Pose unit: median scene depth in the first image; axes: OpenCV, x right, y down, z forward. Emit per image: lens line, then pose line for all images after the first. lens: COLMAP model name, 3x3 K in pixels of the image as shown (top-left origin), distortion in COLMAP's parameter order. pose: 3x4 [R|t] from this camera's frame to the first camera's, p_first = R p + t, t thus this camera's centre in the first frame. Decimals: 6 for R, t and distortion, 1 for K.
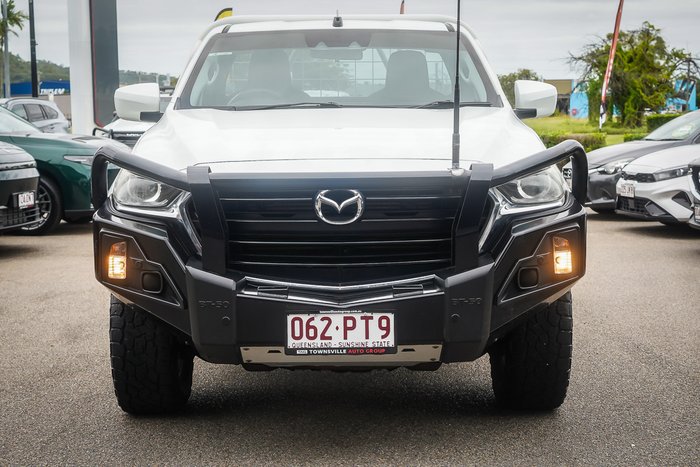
lens RADIAL K [[1199.6, 0, 350.0], [0, 1199.6, 233.5], [0, 0, 1]] dist [-0.042921, 0.117558]
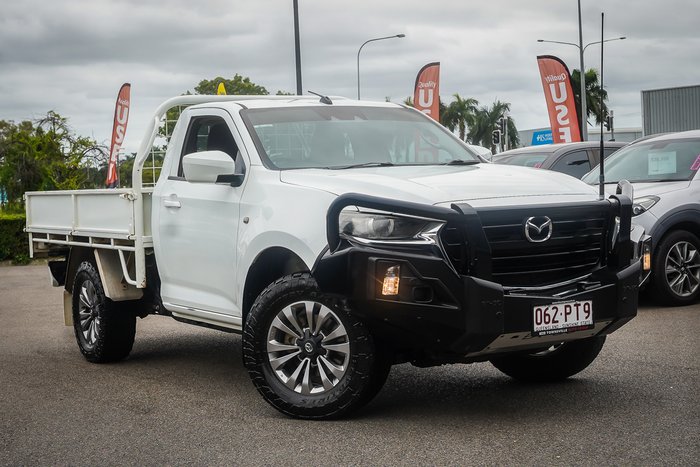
lens RADIAL K [[1199.6, 0, 350.0], [0, 1199.6, 233.5], [0, 0, 1]] dist [-0.042921, 0.117558]
pose [[0.861139, -0.046585, 0.506231, -0.904828], [0.084101, 0.995126, -0.051488, 0.035842], [-0.501365, 0.086913, 0.860860, -0.085160]]
